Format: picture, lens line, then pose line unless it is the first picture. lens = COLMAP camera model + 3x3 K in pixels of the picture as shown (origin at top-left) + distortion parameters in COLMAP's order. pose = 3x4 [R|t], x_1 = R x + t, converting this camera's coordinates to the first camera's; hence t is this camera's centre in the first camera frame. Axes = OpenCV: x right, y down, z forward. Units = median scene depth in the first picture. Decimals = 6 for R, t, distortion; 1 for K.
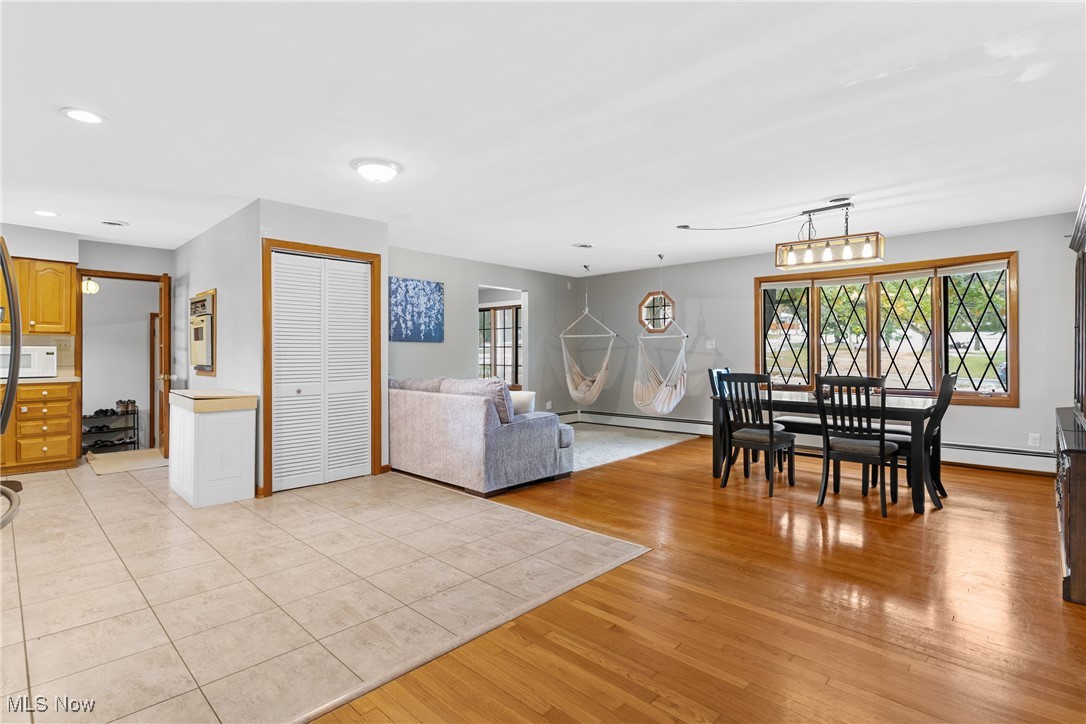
lens RADIAL K [[524.9, 0, 533.7], [0, 524.9, 354.5], [0, 0, 1]] dist [0.003387, -0.002571]
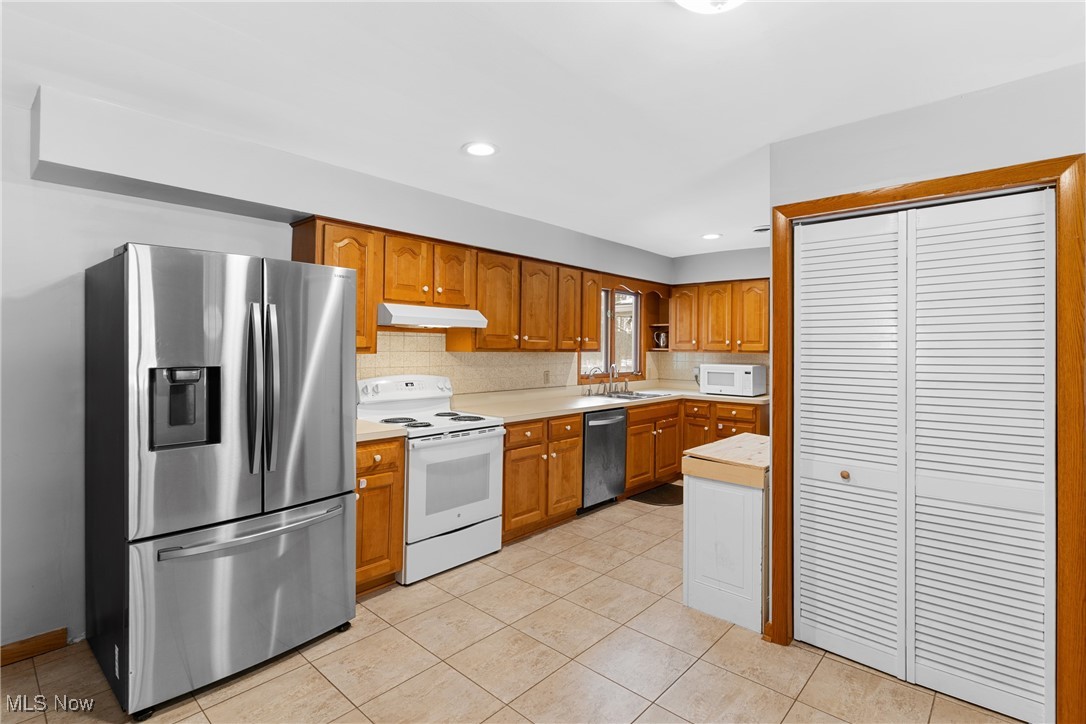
lens RADIAL K [[524.9, 0, 535.8], [0, 524.9, 343.9], [0, 0, 1]] dist [0.003387, -0.002571]
pose [[0.028180, -0.005127, -0.999590, 0.064902], [-0.006323, 0.999966, -0.005307, -0.050498], [0.999583, 0.006470, 0.028147, 0.584370]]
